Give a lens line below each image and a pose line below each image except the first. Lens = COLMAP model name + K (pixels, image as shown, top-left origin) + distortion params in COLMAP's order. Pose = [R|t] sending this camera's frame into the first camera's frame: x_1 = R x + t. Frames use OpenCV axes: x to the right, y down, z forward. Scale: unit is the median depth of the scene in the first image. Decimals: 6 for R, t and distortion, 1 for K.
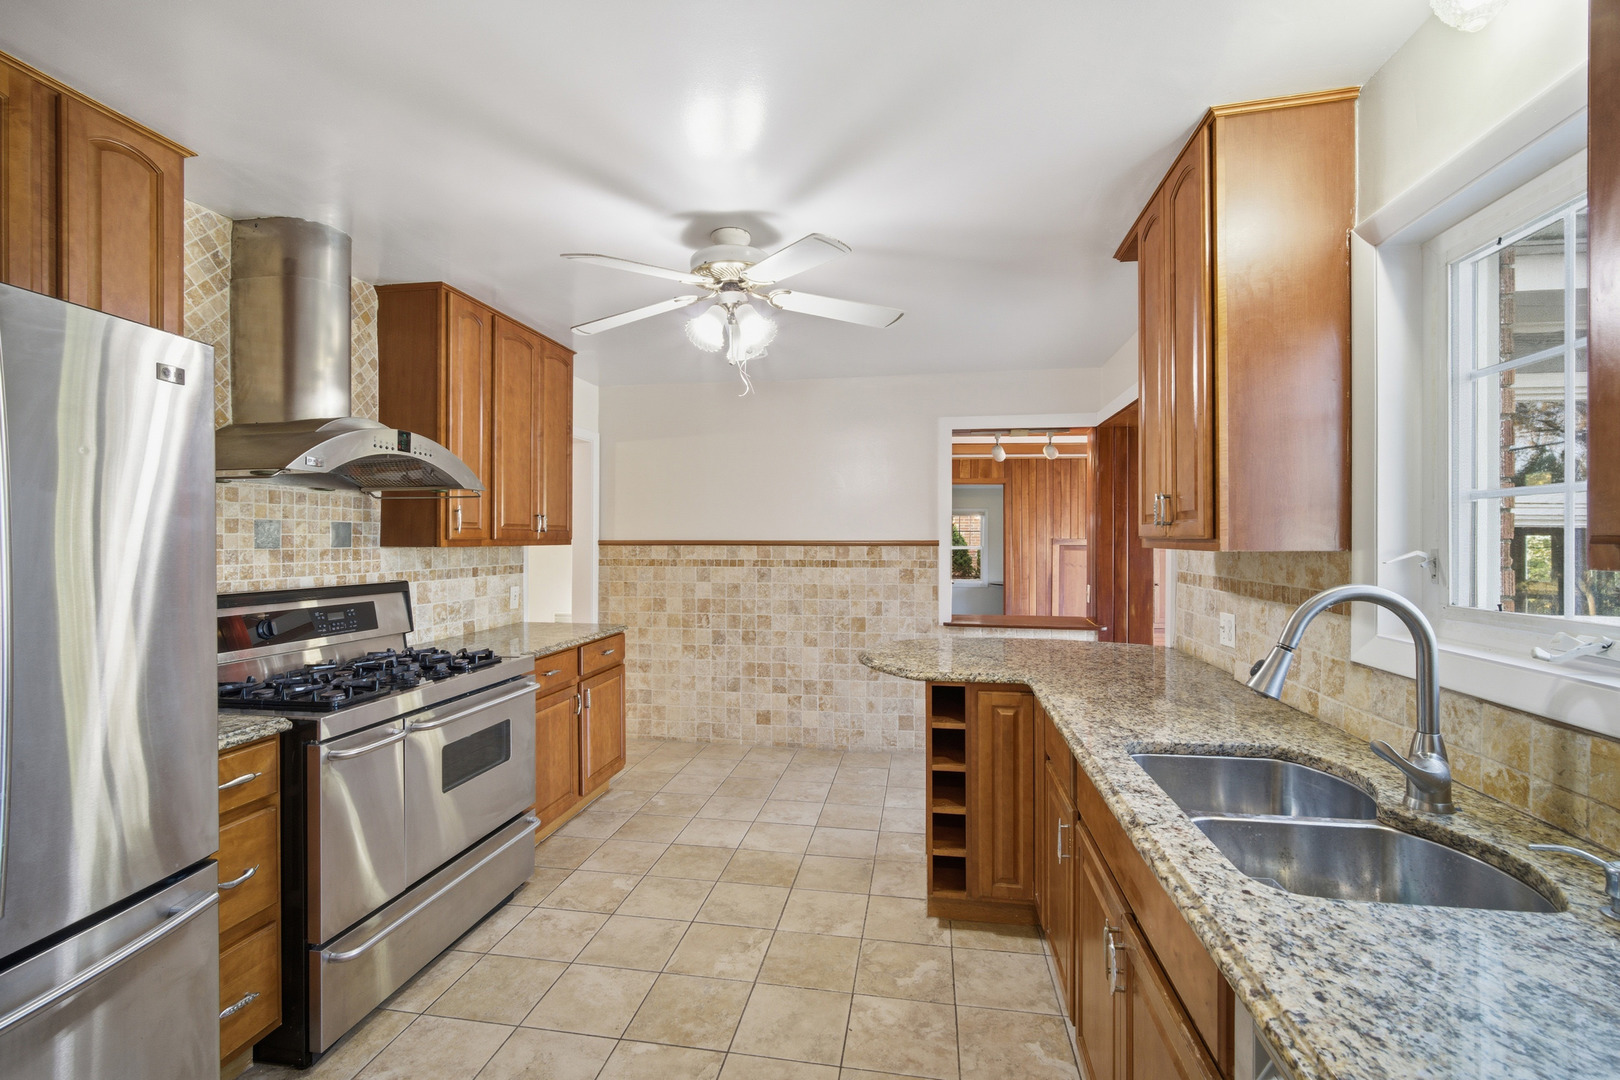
lens RADIAL K [[702.2, 0, 809.3], [0, 702.2, 530.7], [0, 0, 1]] dist [-0.012873, 0.004011]
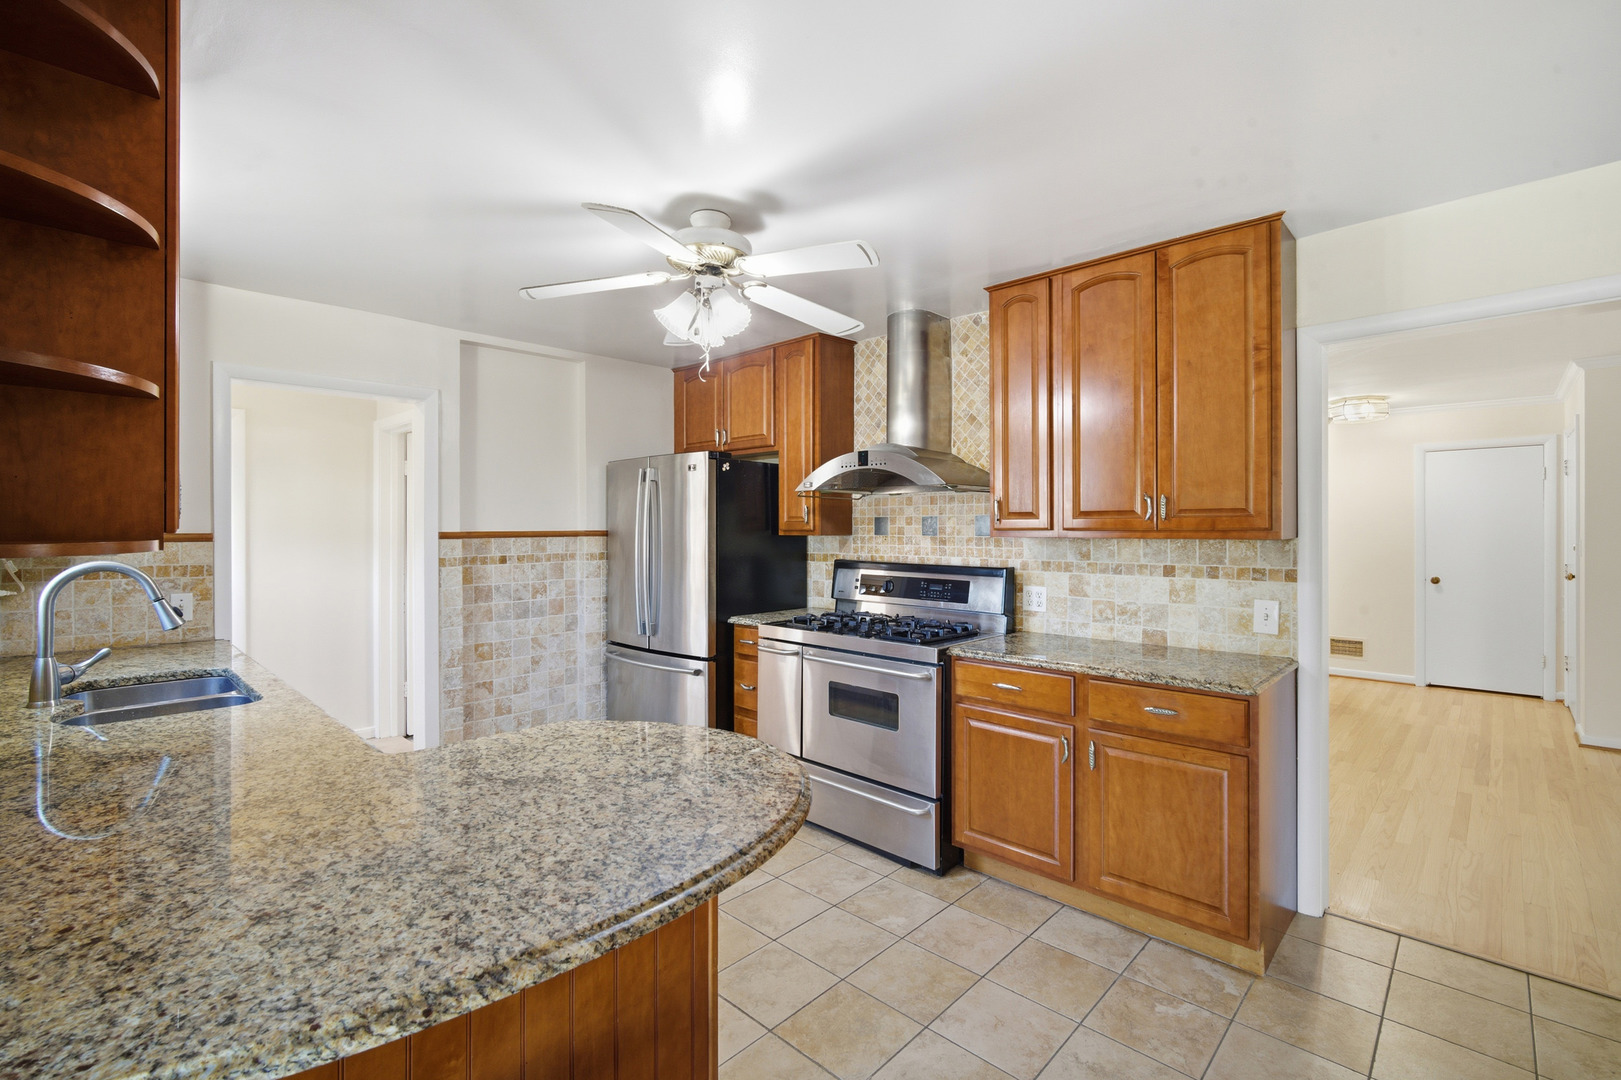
lens RADIAL K [[717.3, 0, 809.2], [0, 717.3, 522.7], [0, 0, 1]] dist [-0.008257, 0.000223]
pose [[-0.563315, -0.004717, -0.826229, 0.602014], [0.011981, 0.999832, -0.013876, 0.015670], [0.826155, -0.017715, -0.563164, 1.594755]]
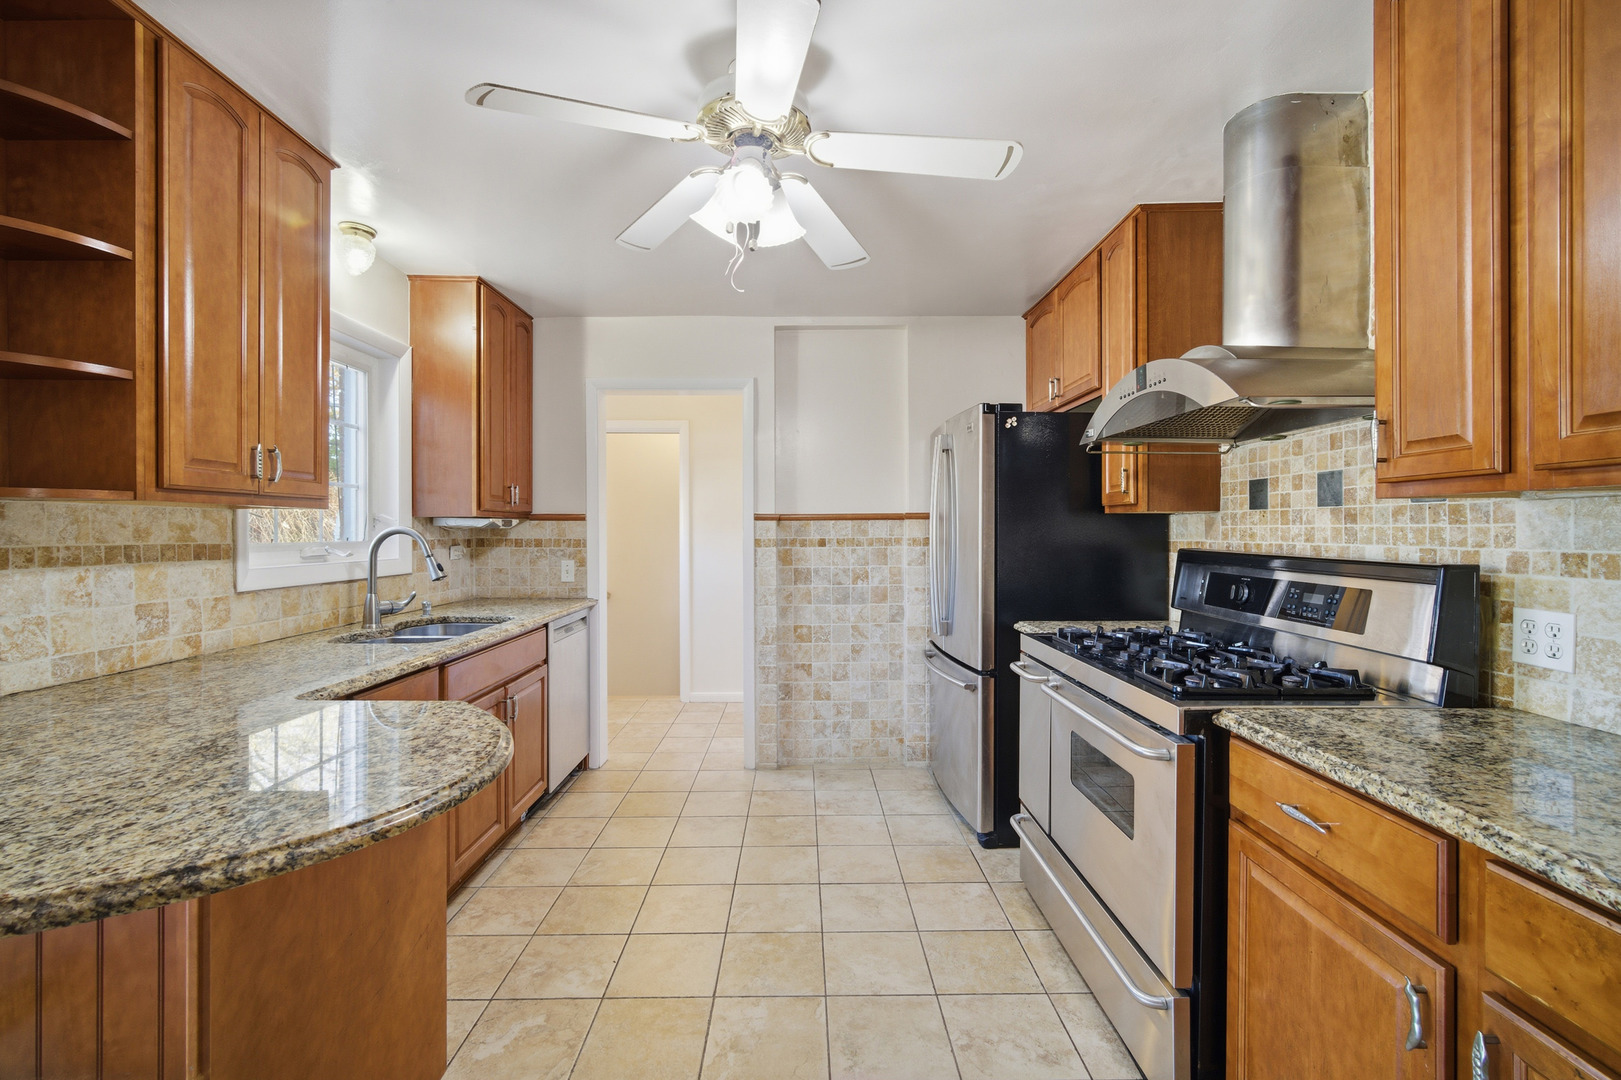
lens RADIAL K [[702.6, 0, 809.8], [0, 702.6, 530.7], [0, 0, 1]] dist [-0.012873, 0.004011]
pose [[-0.985013, 0.001494, -0.172473, -0.040007], [0.003507, 0.999929, -0.011363, 0.058897], [0.172444, -0.011797, -0.984949, 1.644026]]
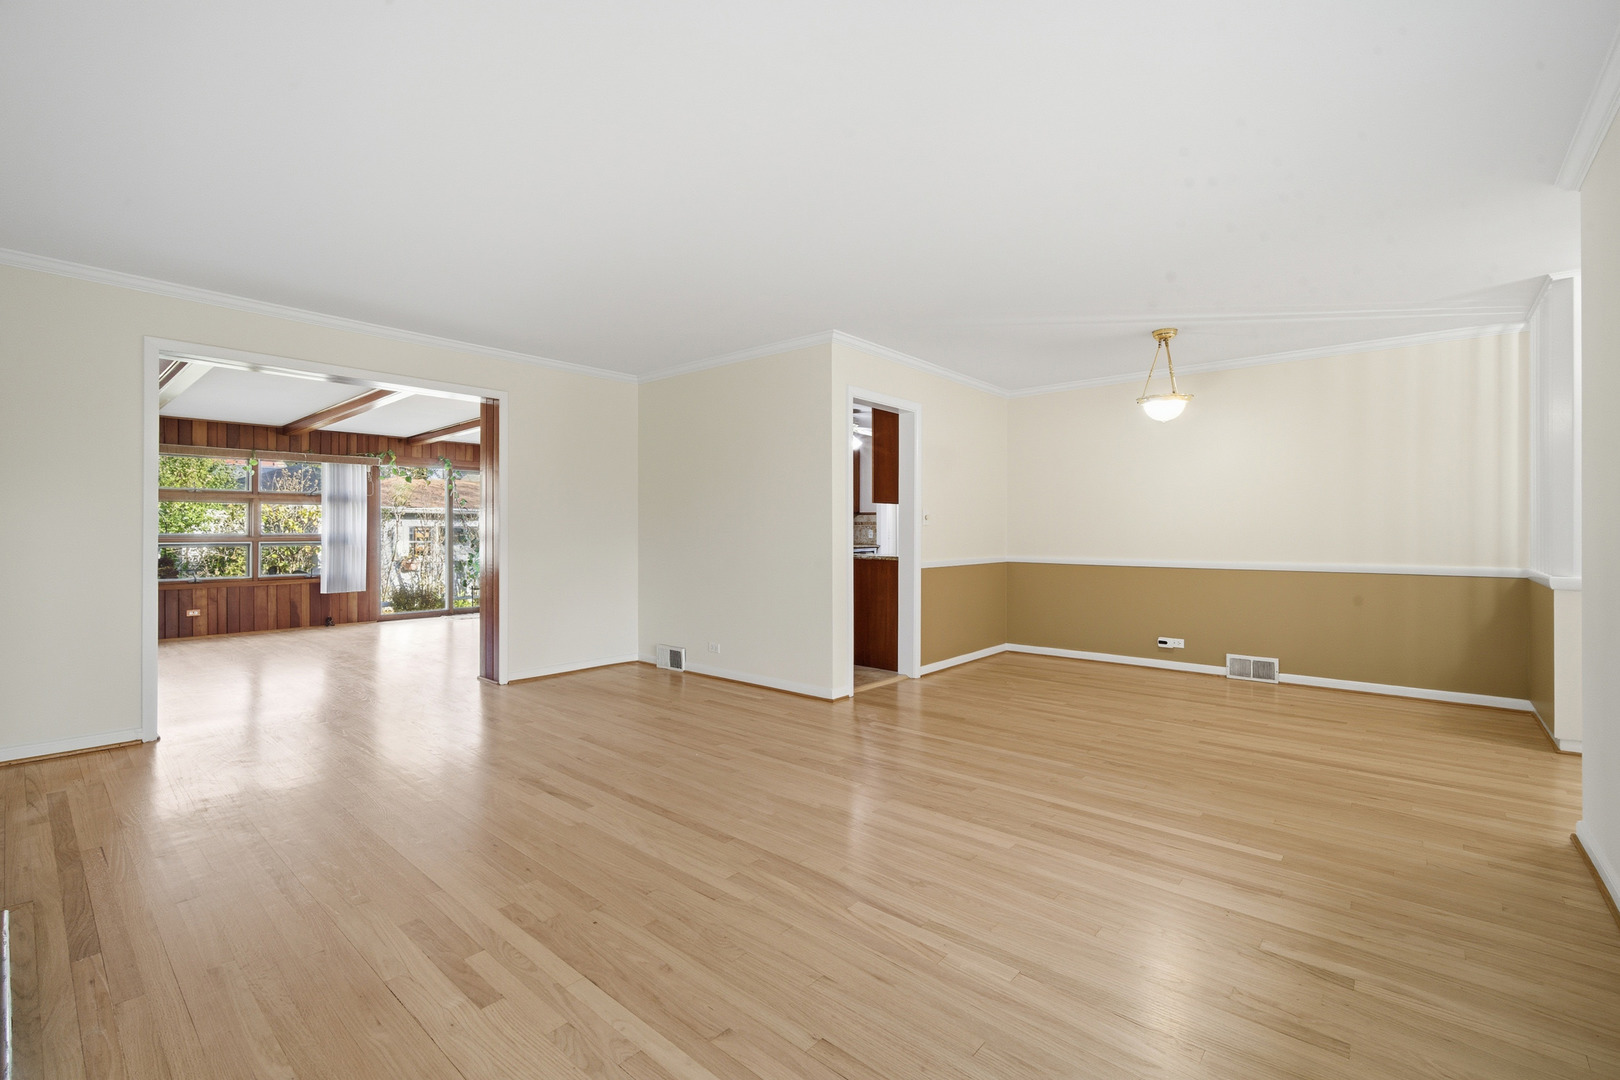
lens RADIAL K [[702.2, 0, 809.3], [0, 702.2, 530.7], [0, 0, 1]] dist [-0.012873, 0.004011]
pose [[-0.853570, -0.003982, 0.520963, -1.561586], [-0.009647, 0.999920, -0.008163, 0.143297], [-0.520889, -0.011994, -0.853540, 3.644751]]
